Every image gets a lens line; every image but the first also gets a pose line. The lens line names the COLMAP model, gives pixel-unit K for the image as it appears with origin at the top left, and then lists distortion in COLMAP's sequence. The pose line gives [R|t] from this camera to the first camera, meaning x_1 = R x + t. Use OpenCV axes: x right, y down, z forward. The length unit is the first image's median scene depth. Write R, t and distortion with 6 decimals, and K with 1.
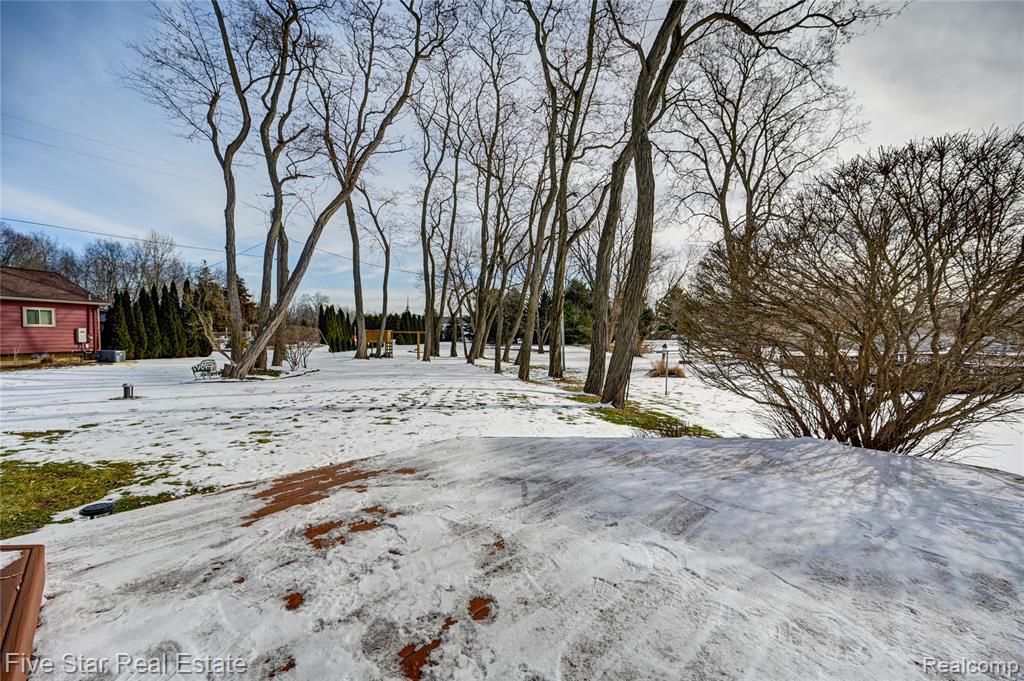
lens RADIAL K [[404.8, 0, 512.0], [0, 404.8, 340.5], [0, 0, 1]] dist [0.000872, 0.000231]
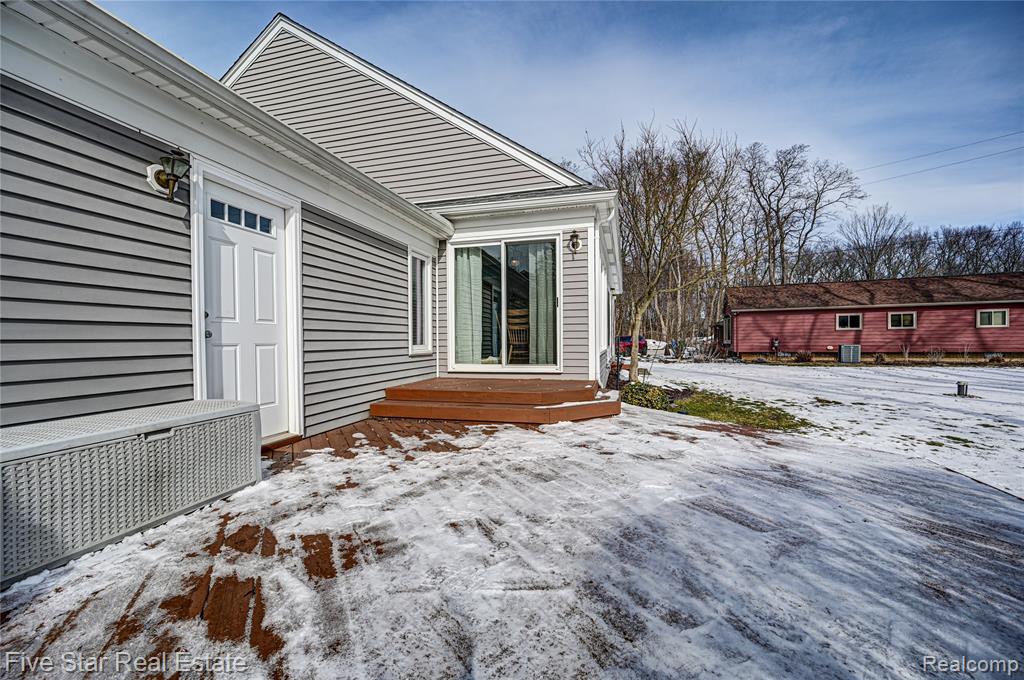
lens RADIAL K [[404.8, 0, 512.0], [0, 404.8, 340.0], [0, 0, 1]] dist [0.000872, 0.000231]
pose [[-0.278569, 0.004249, -0.960407, 0.179717], [-0.005705, 0.999965, 0.006079, -0.000359], [0.960399, 0.007172, -0.278535, 0.087112]]
